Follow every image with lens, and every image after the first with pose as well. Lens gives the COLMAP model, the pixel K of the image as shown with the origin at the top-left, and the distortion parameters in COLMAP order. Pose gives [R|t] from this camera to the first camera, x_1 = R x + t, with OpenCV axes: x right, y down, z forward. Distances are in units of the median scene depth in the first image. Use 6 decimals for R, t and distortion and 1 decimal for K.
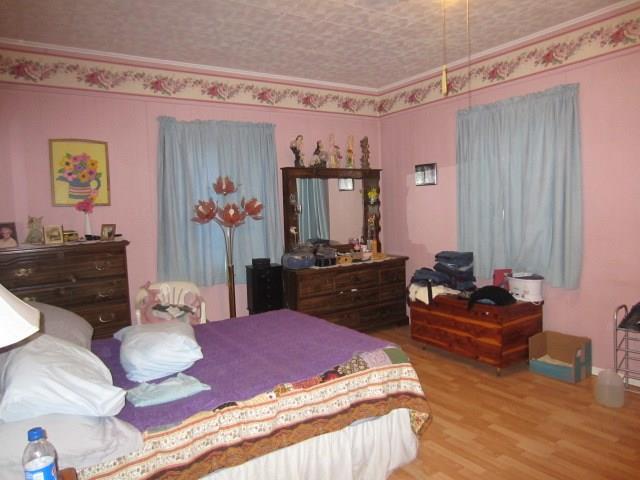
lens RADIAL K [[464.2, 0, 322.3], [0, 464.2, 239.5], [0, 0, 1]] dist [-0.034925, 0.008982]
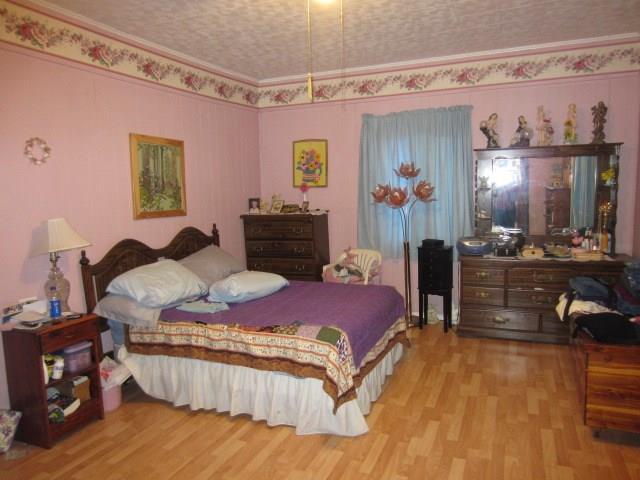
lens RADIAL K [[464.2, 0, 323.7], [0, 464.2, 239.1], [0, 0, 1]] dist [-0.034925, 0.008982]
pose [[0.552293, 0.113393, -0.825902, 0.647591], [-0.054480, 0.993498, 0.099971, -0.055393], [0.831868, -0.010218, 0.554880, 0.229310]]
